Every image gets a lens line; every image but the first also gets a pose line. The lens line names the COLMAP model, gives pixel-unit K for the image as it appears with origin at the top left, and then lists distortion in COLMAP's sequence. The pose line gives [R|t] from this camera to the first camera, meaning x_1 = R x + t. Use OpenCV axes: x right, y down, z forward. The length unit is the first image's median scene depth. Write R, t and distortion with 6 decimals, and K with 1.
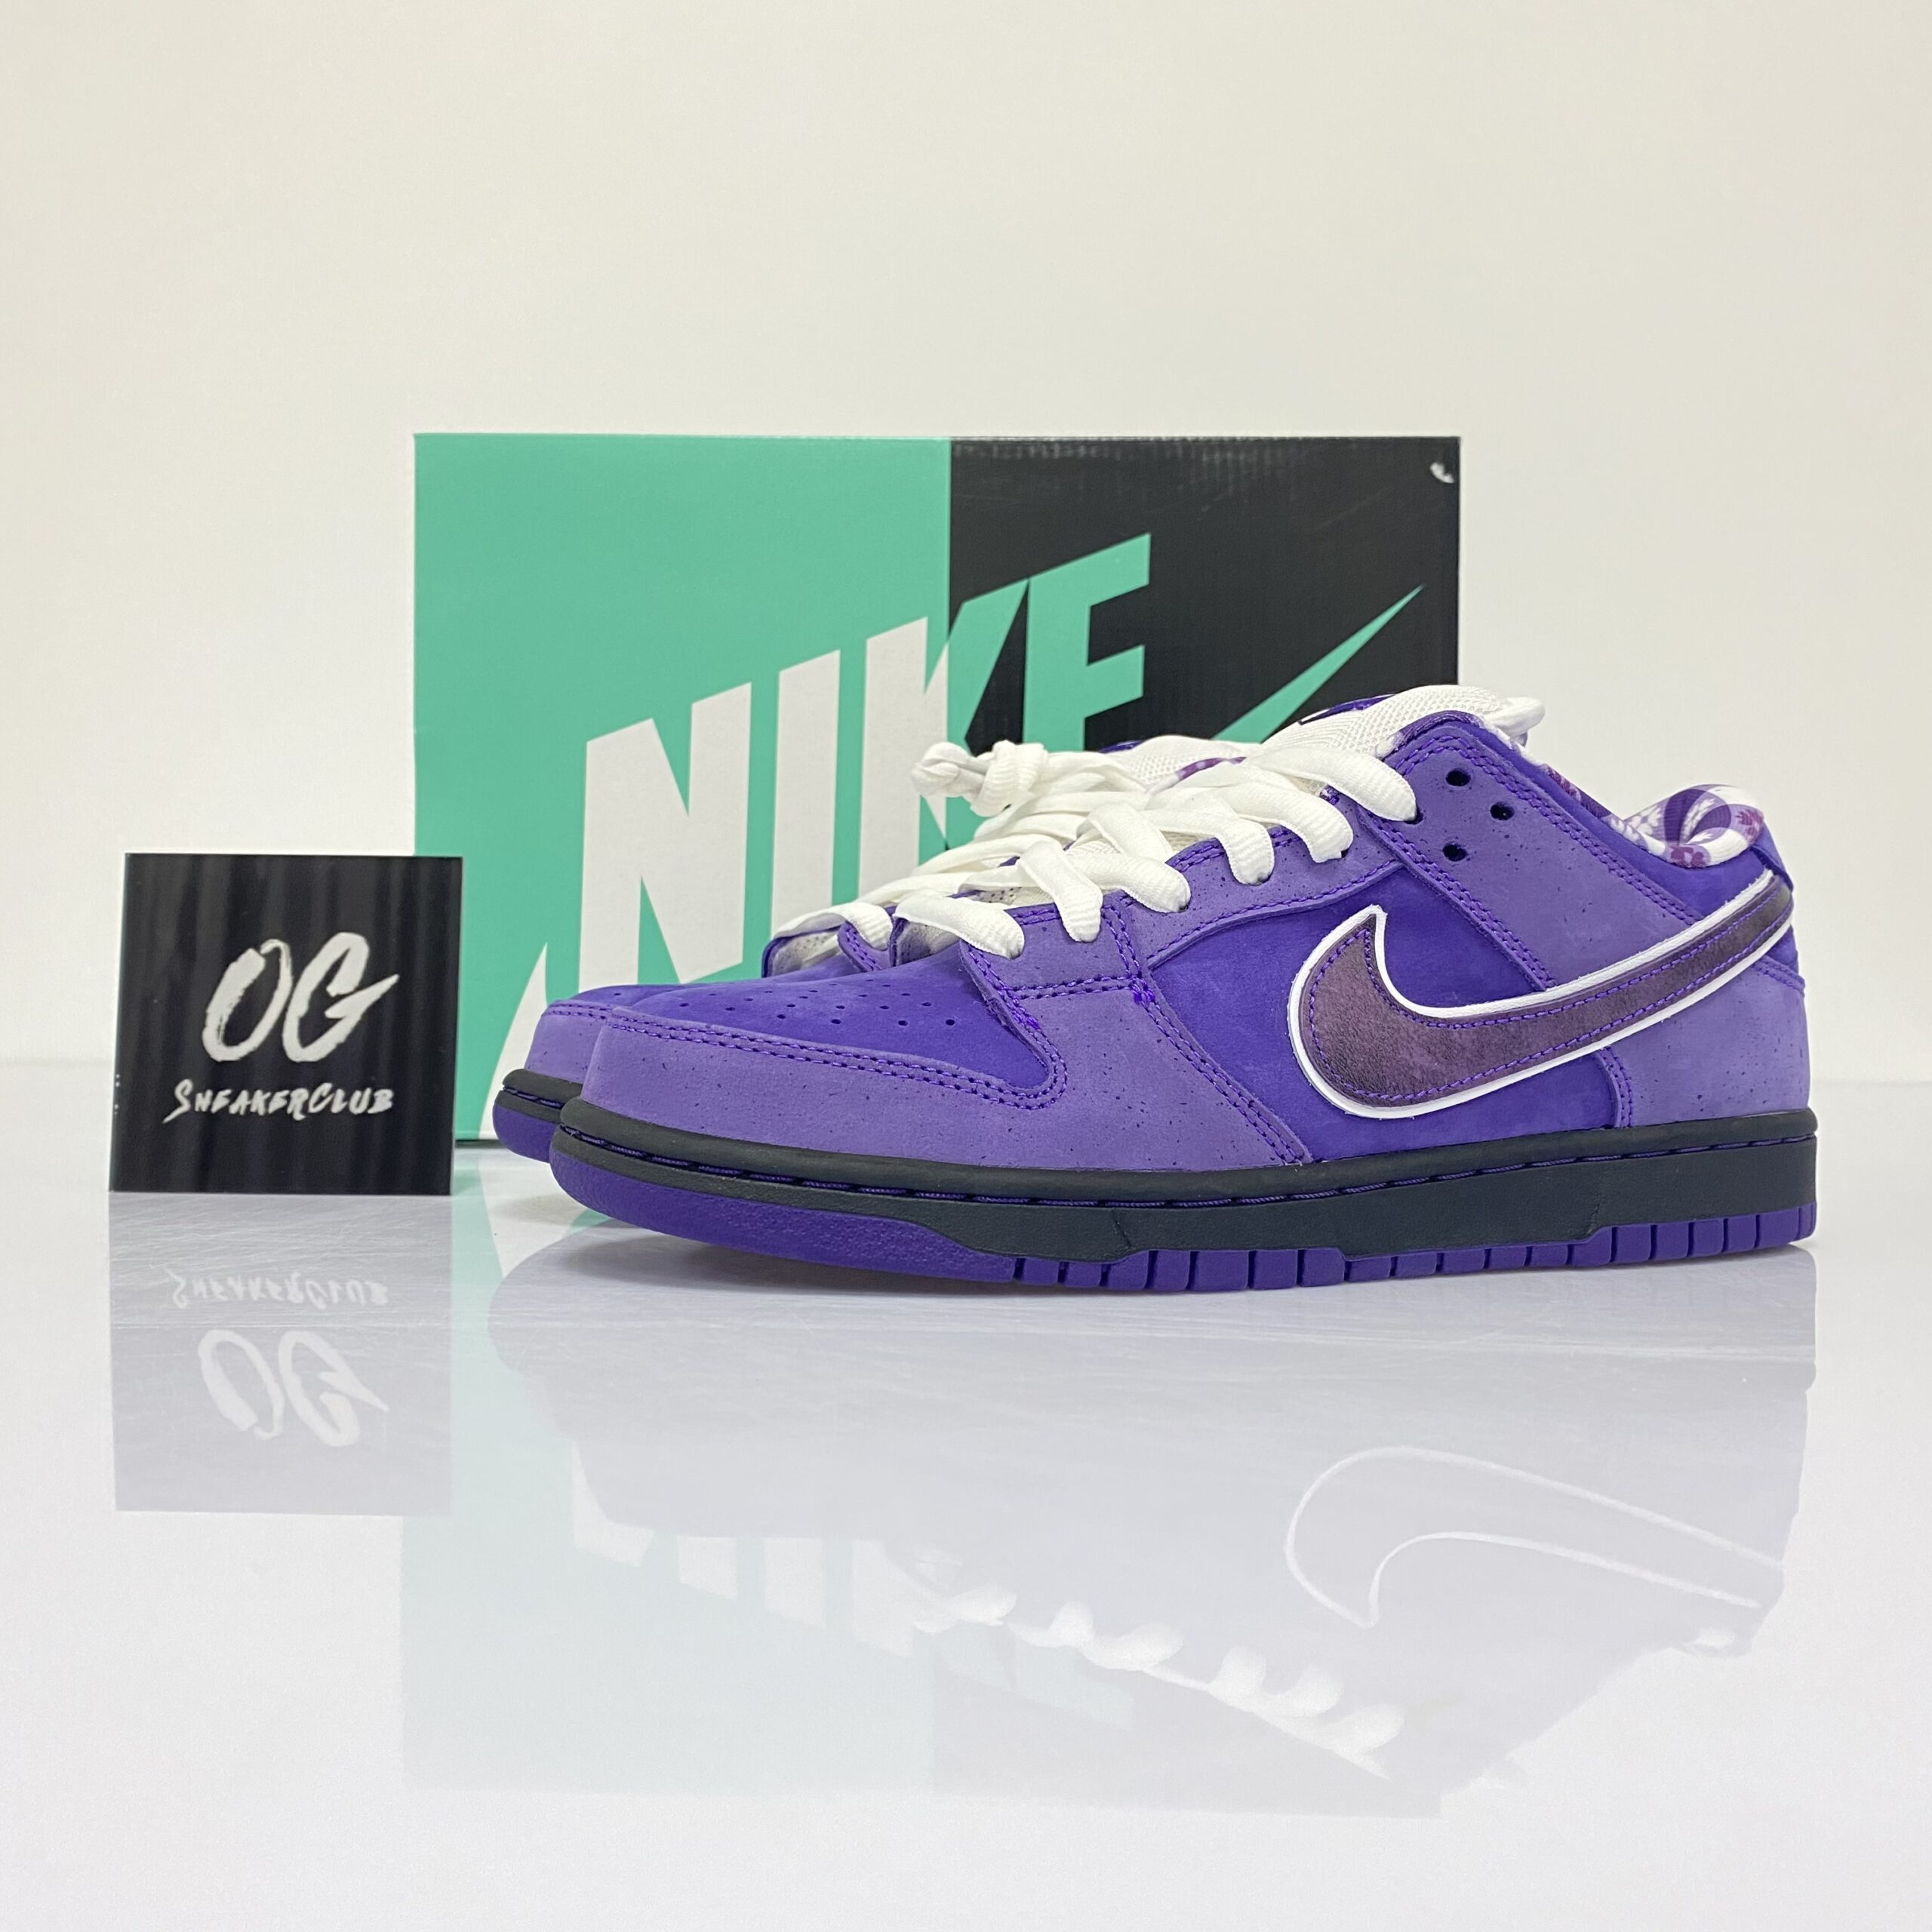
lens RADIAL K [[2021.5, 0, 898.8], [0, 2021.5, 960.8], [0, 0, 1]] dist [0.139550, -0.541354]
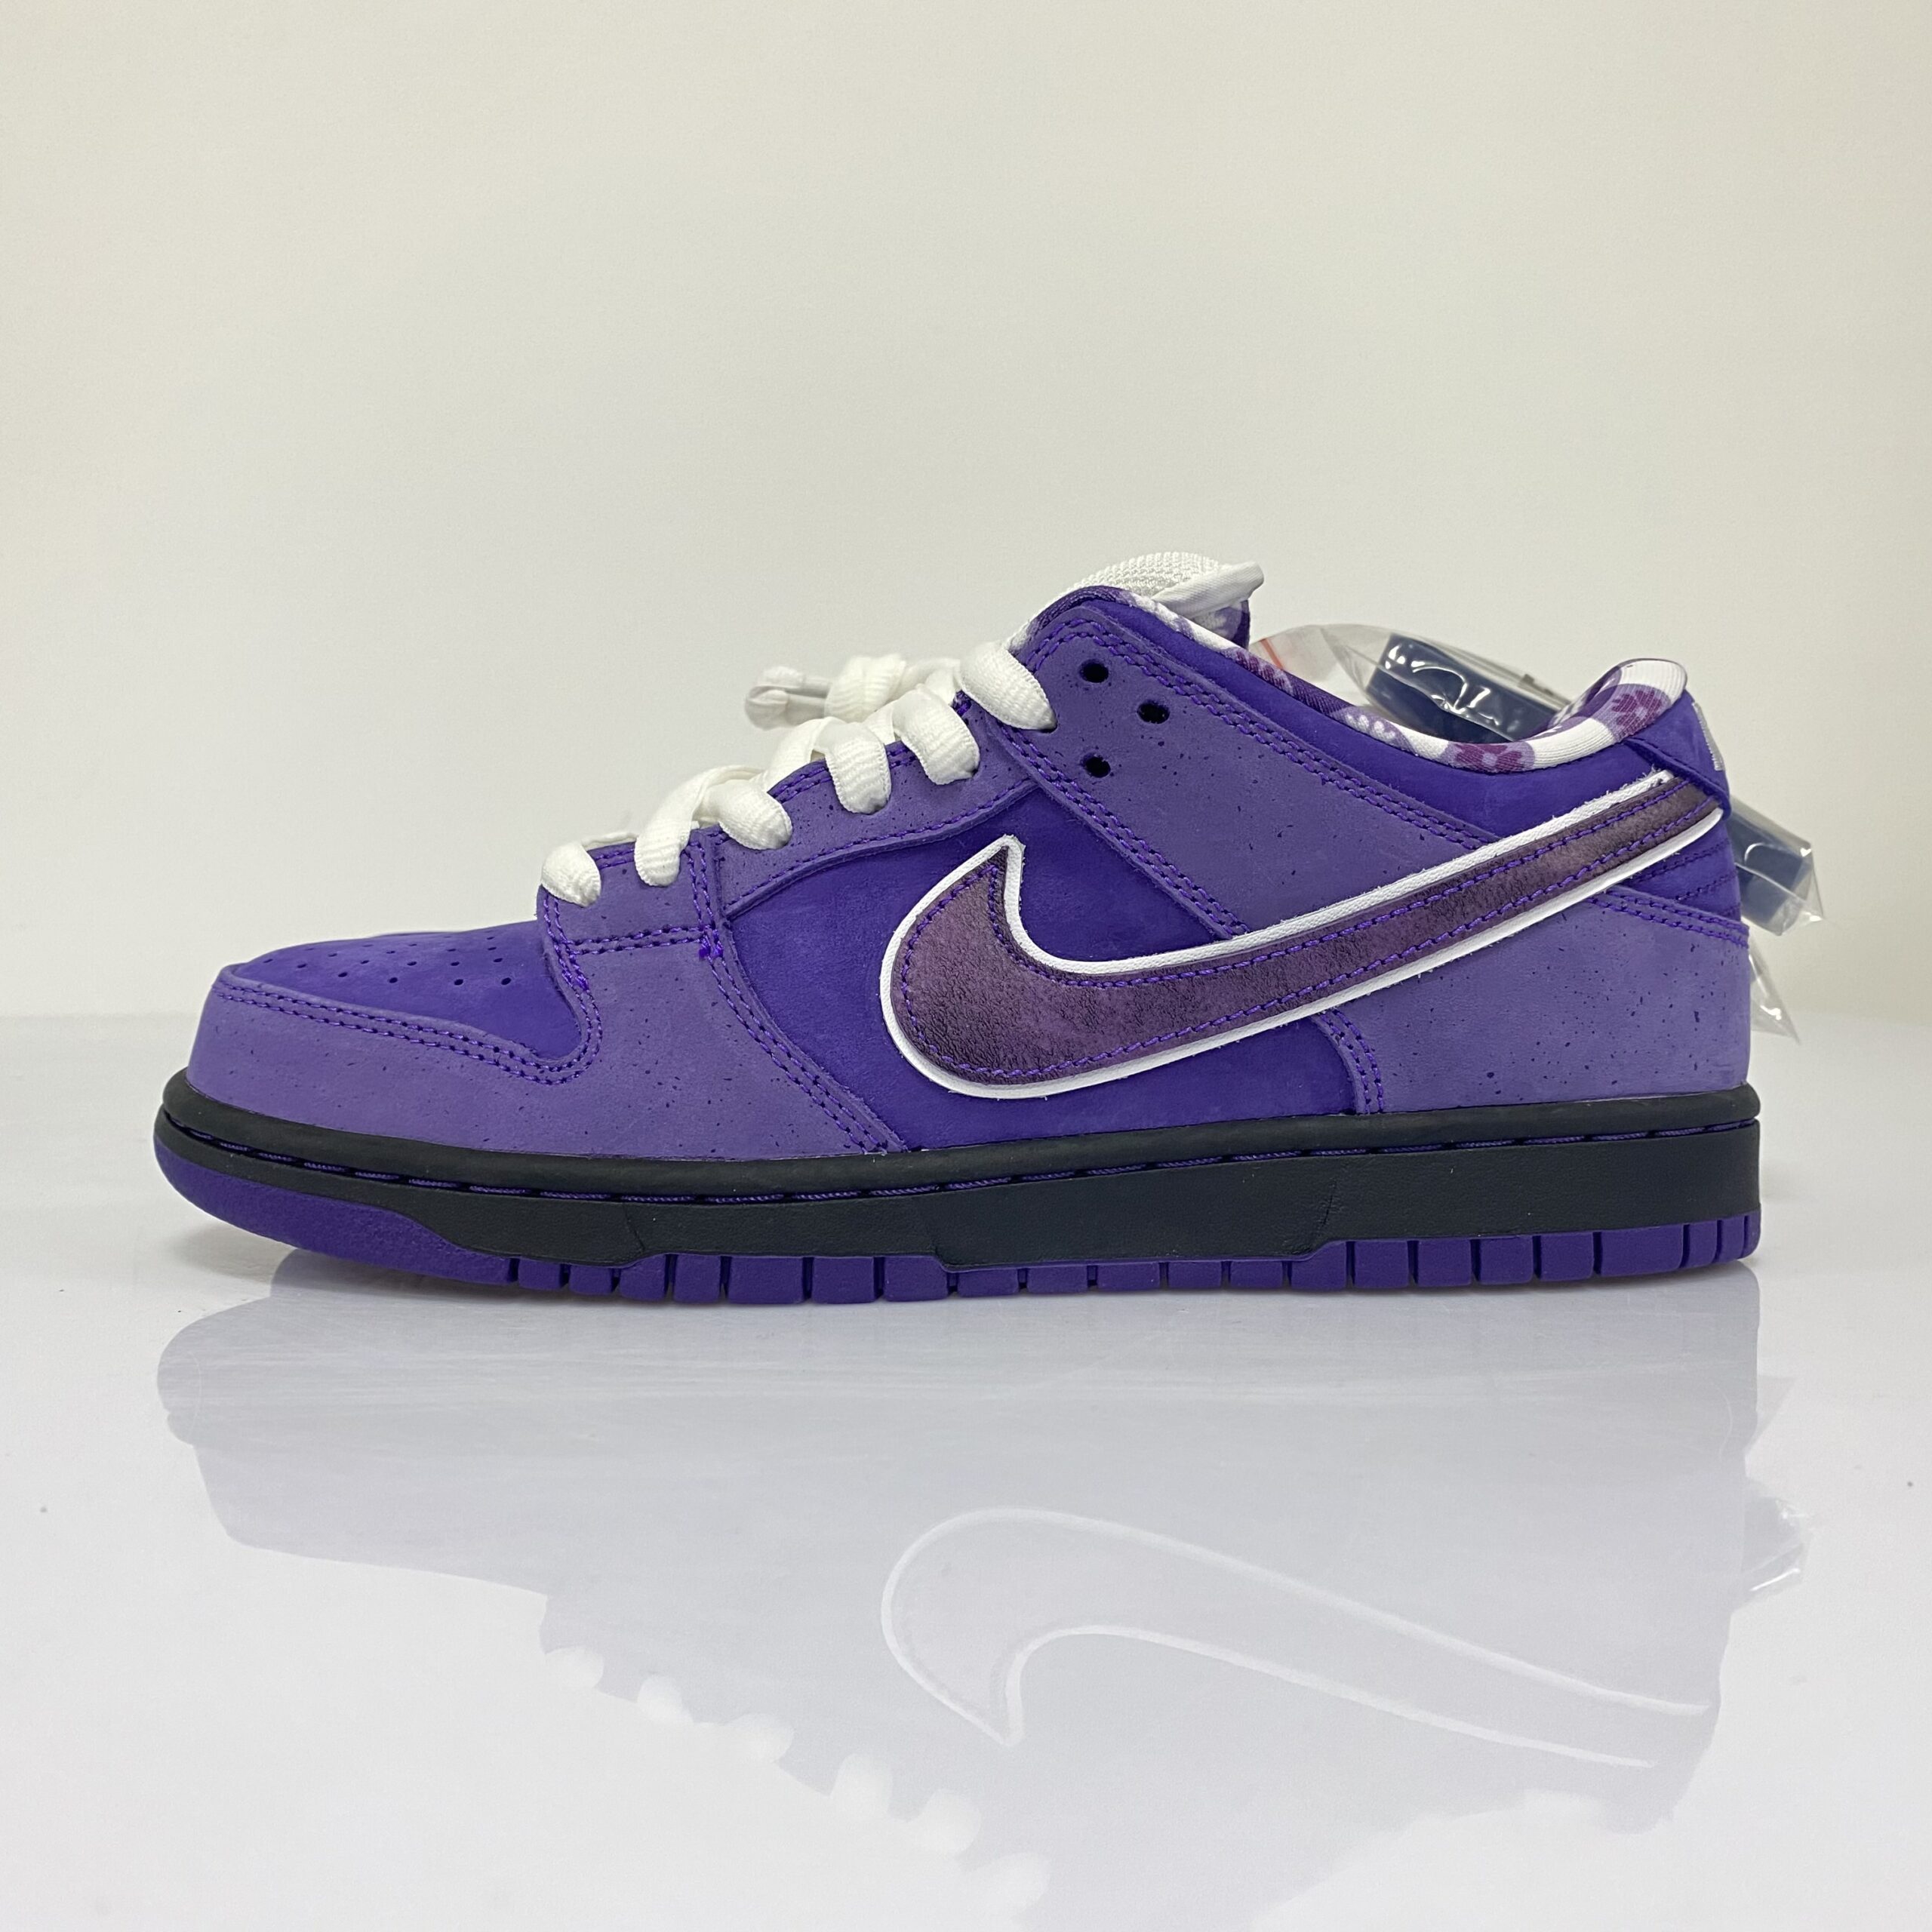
lens RADIAL K [[1957.8, 0, 966.0], [0, 1957.8, 966.0], [0, 0, 1]] dist [0.144225, -0.613196]
pose [[0.945717, -0.001205, -0.324989, 0.474628], [0.016474, 0.998885, 0.044235, -0.010167], [0.324573, -0.047188, 0.944683, 0.256202]]
